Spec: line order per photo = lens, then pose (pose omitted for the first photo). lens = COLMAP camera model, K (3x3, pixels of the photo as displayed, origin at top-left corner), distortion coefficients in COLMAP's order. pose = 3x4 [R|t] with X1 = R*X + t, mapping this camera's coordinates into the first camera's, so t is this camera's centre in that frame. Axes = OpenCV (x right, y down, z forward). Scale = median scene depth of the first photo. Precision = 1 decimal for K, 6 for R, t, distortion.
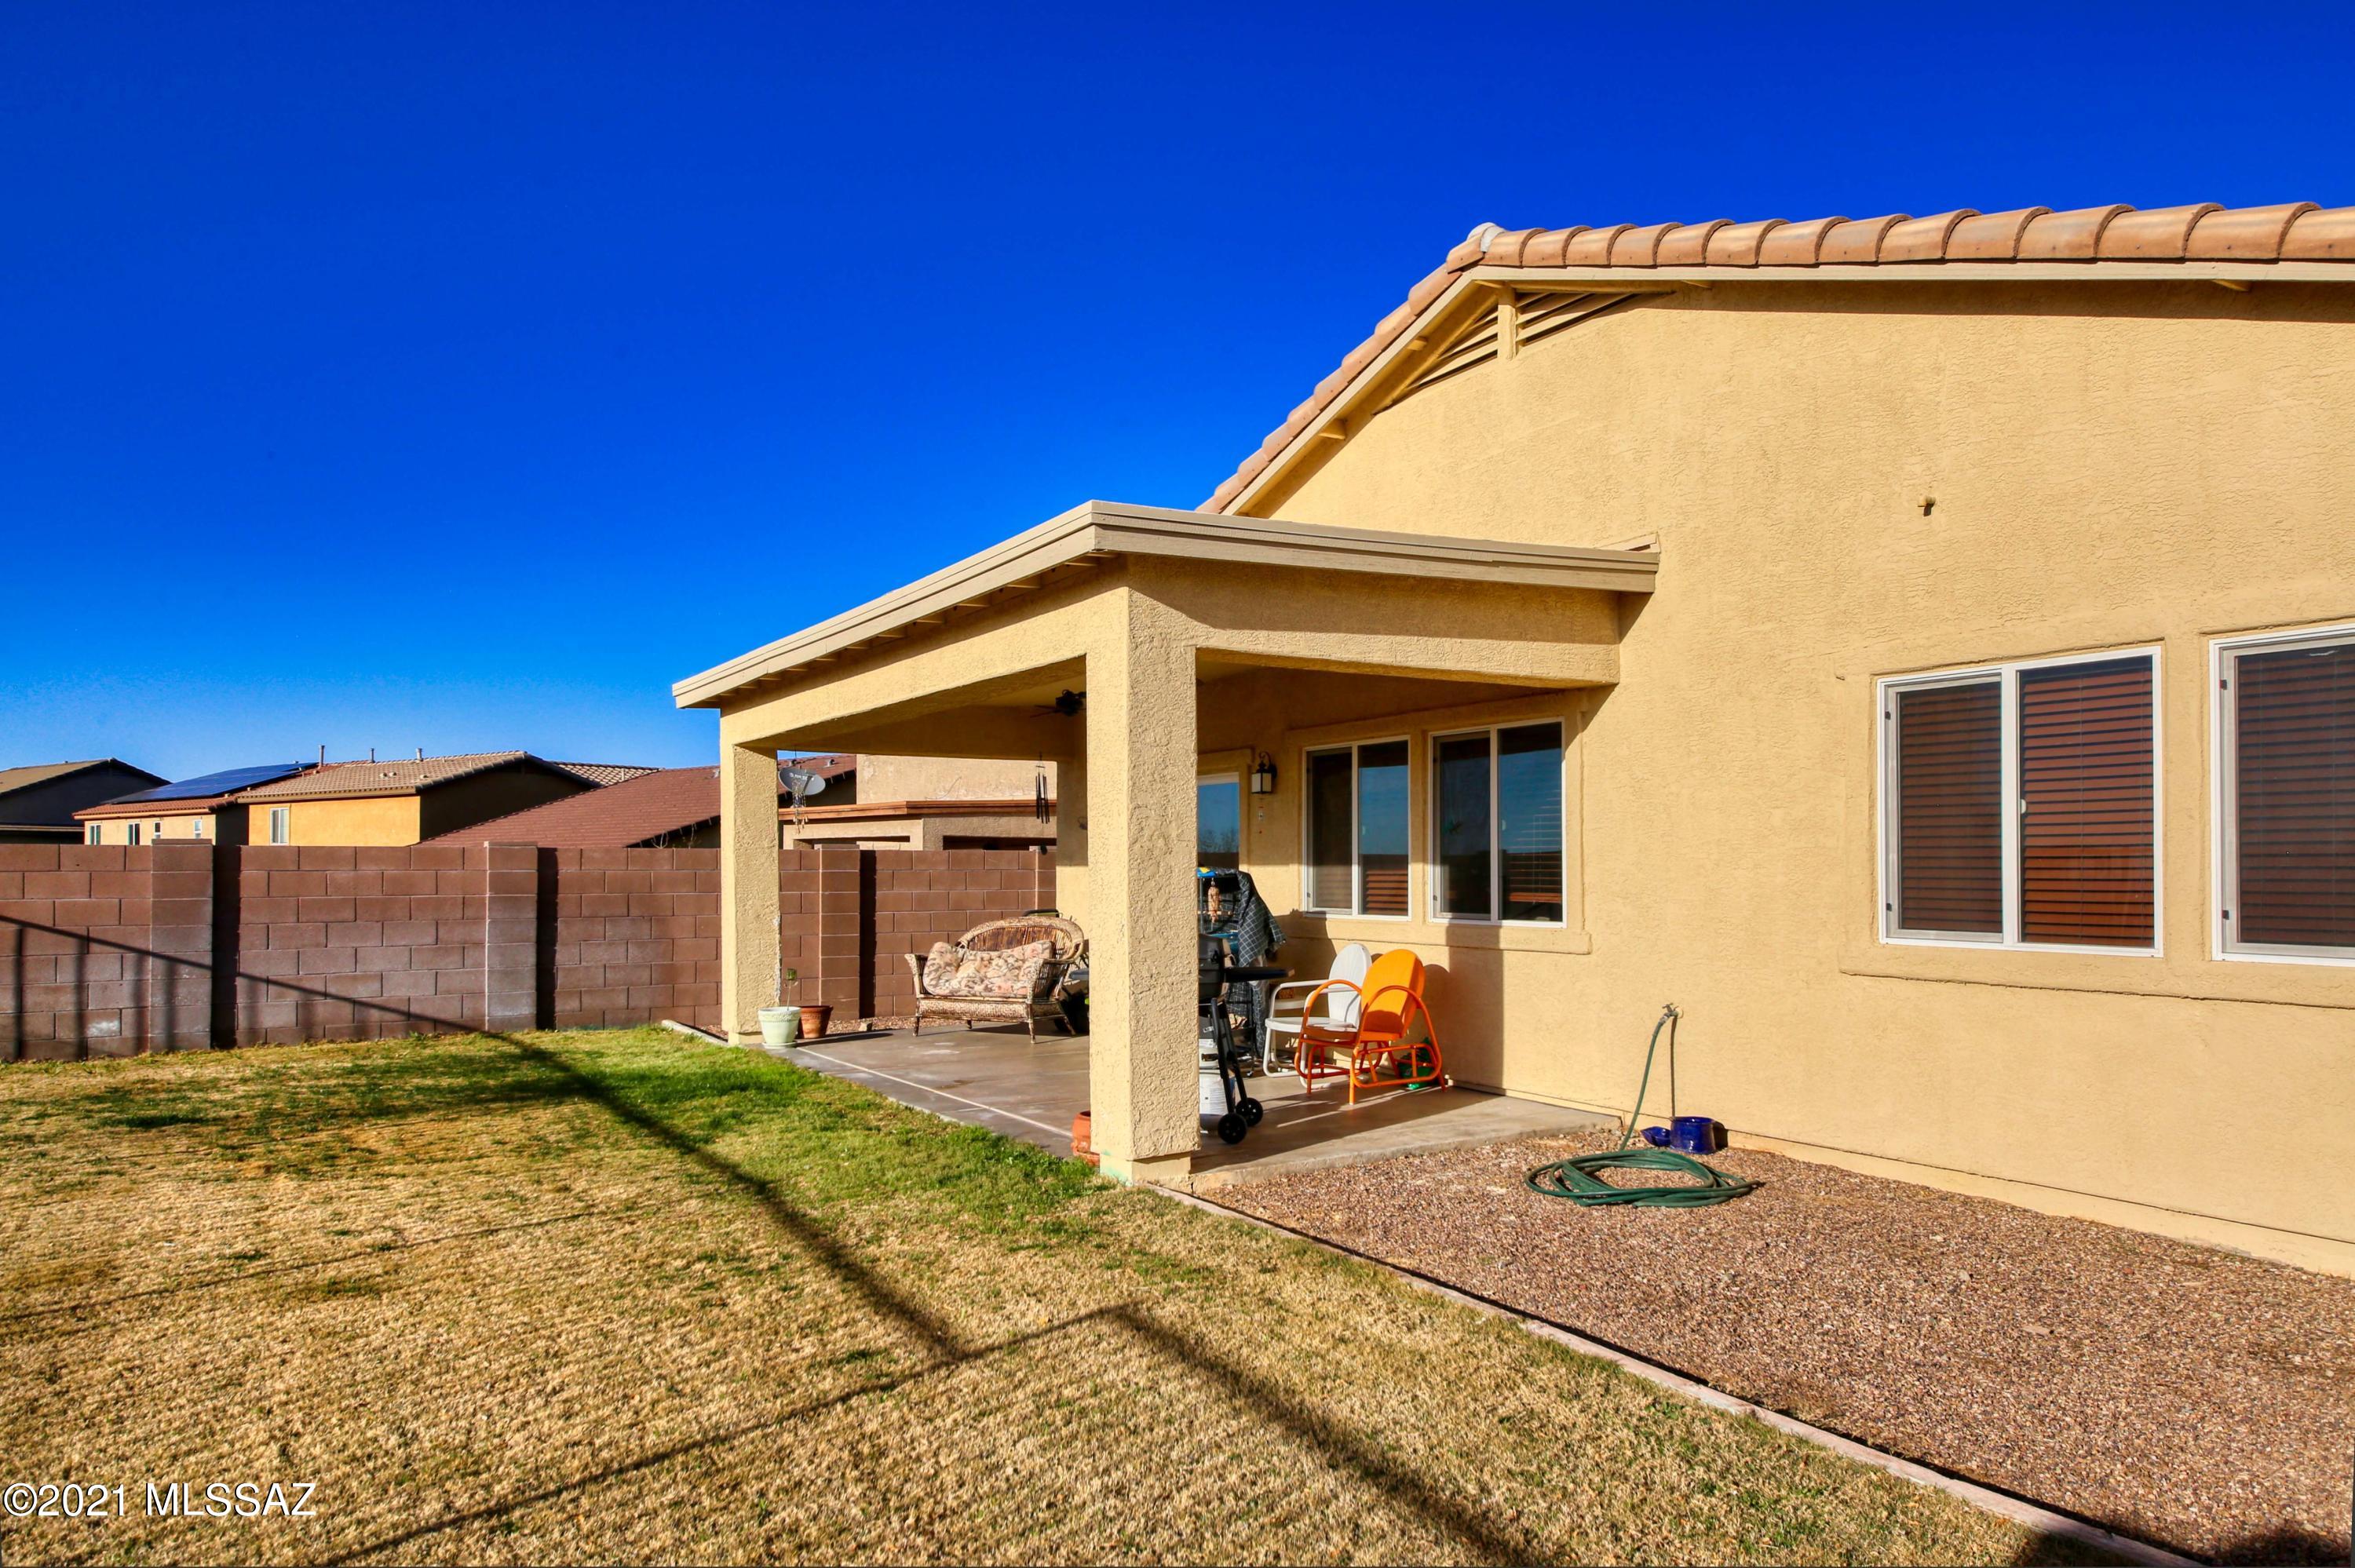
lens RADIAL K [[1614.2, 0, 1237.9], [0, 1614.2, 843.4], [0, 0, 1]] dist [0.037238, -0.010708]
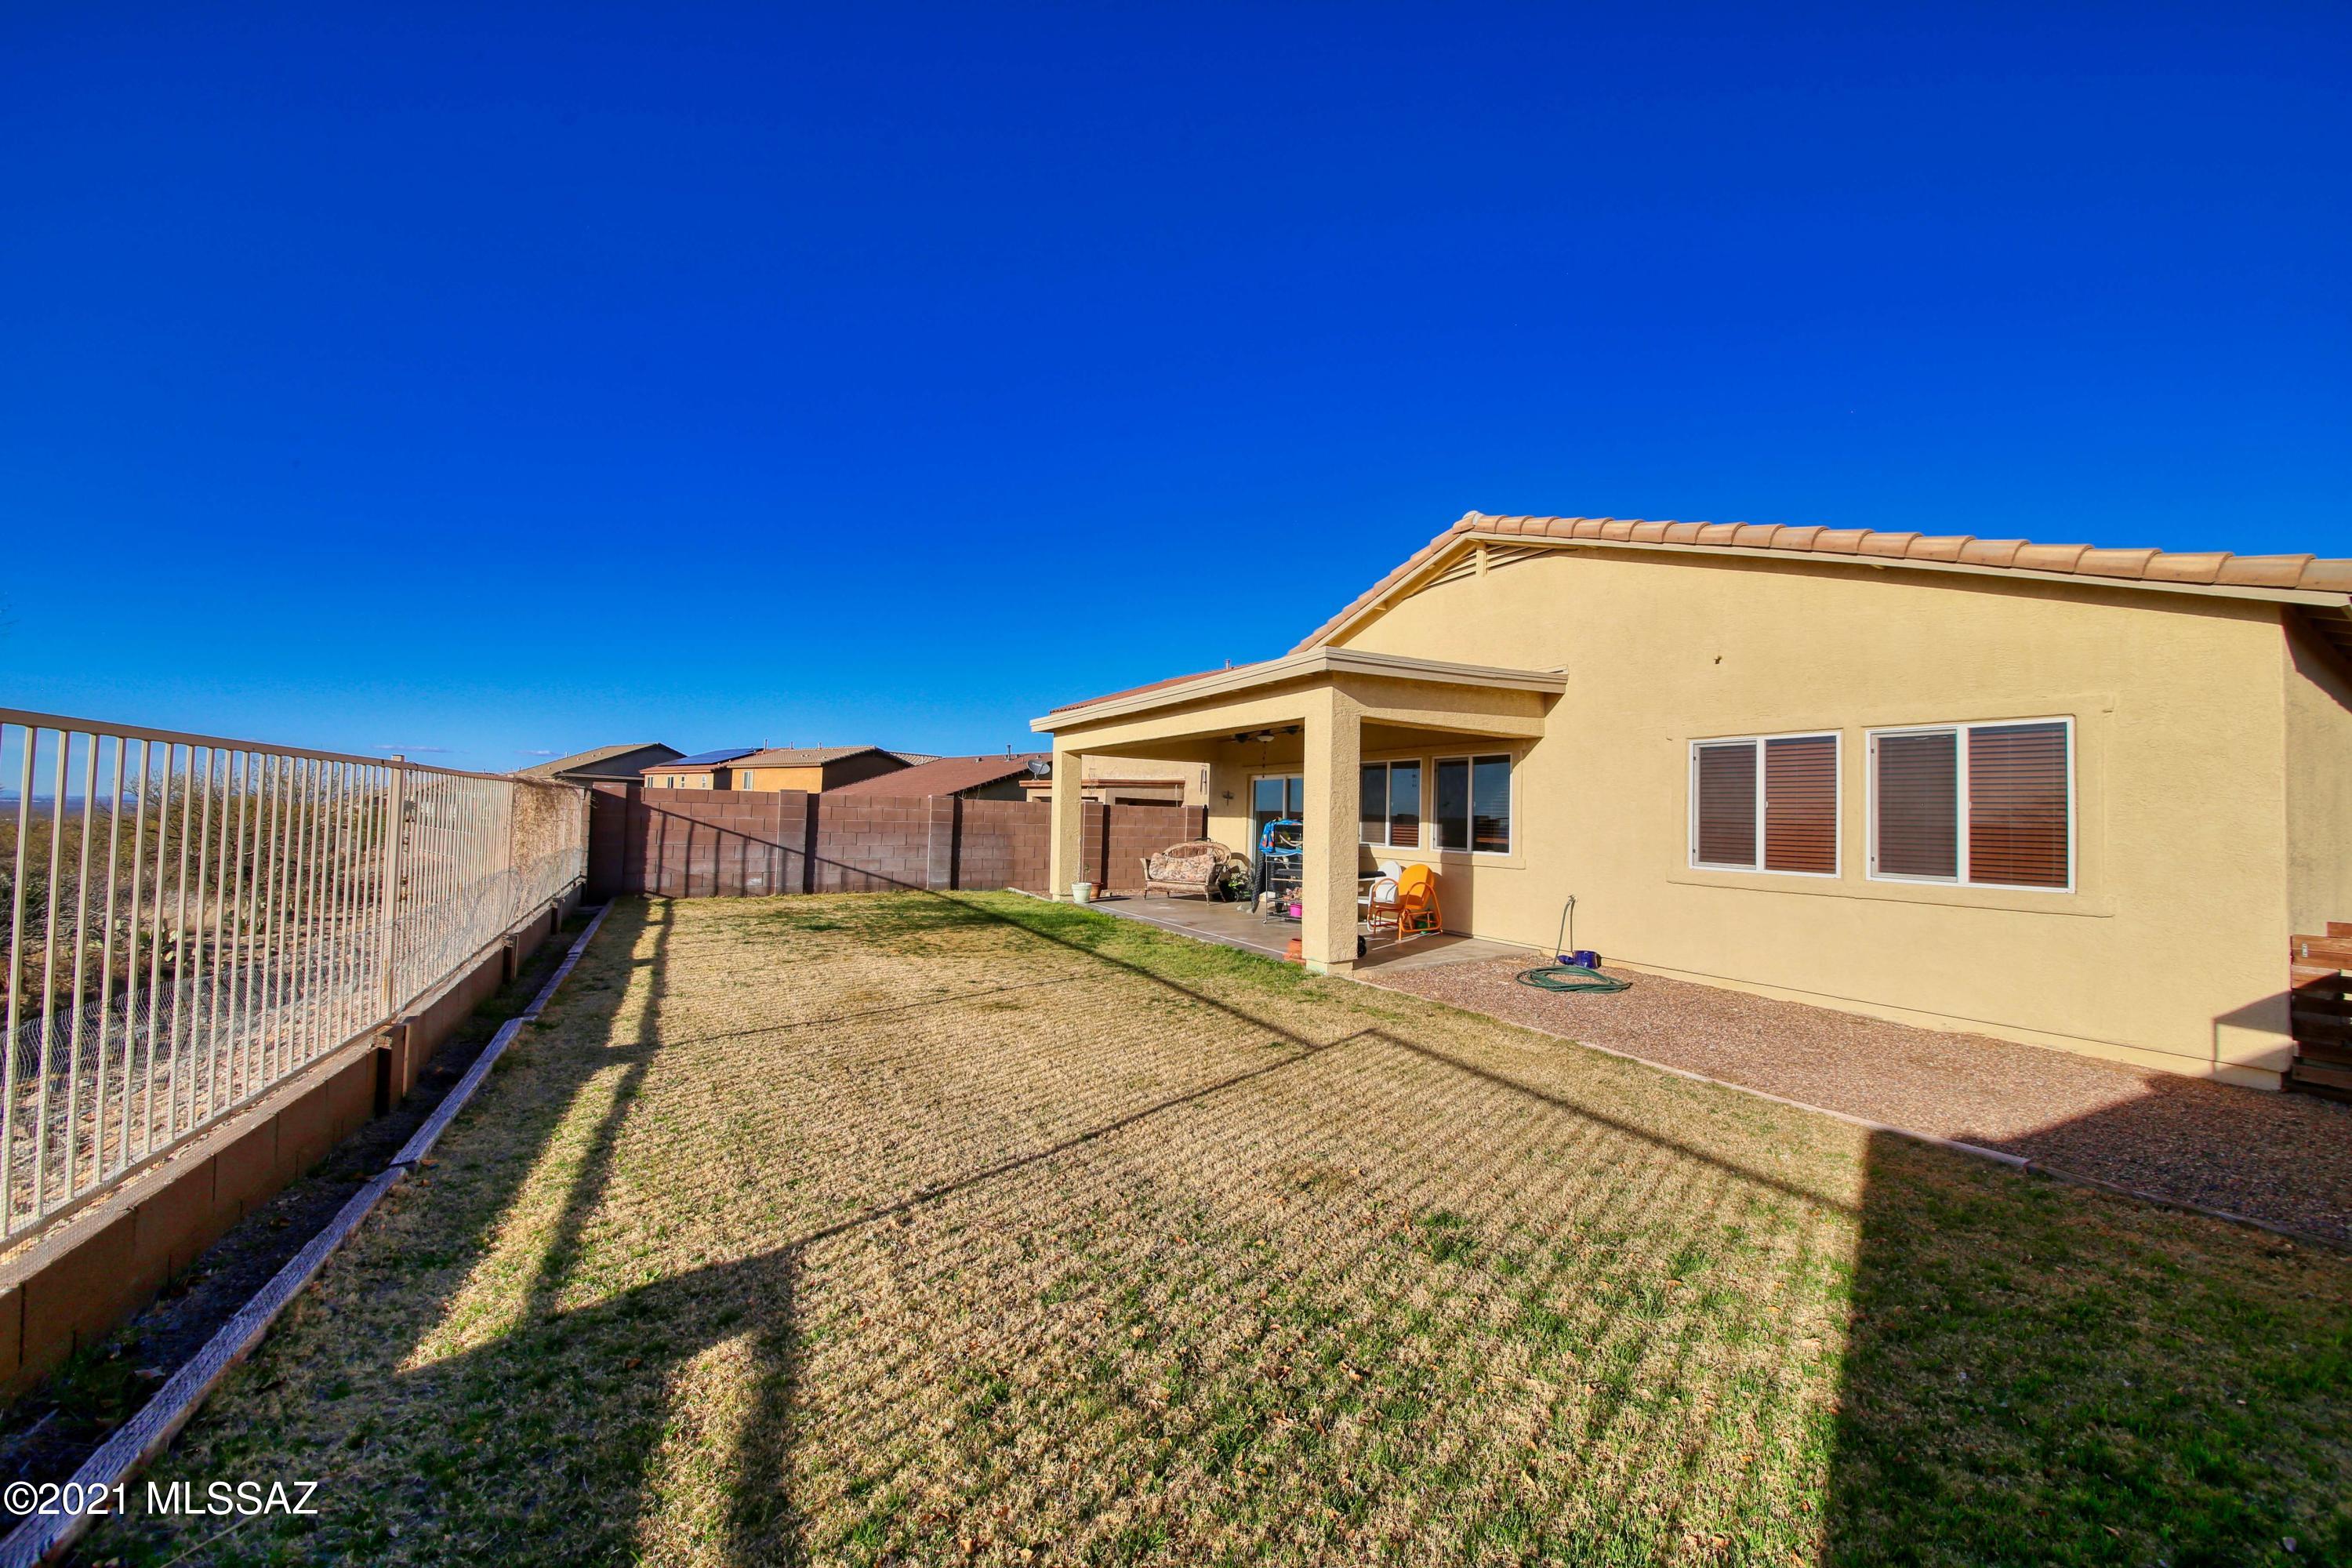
lens RADIAL K [[862.2, 0, 1184.4], [0, 862.2, 782.3], [0, 0, 1]] dist [-0.014065, -0.001109]
pose [[0.999291, 0.028979, -0.024016, -0.186417], [-0.029528, 0.999304, -0.022811, -0.003471], [0.023338, 0.023504, 0.999451, -0.091199]]
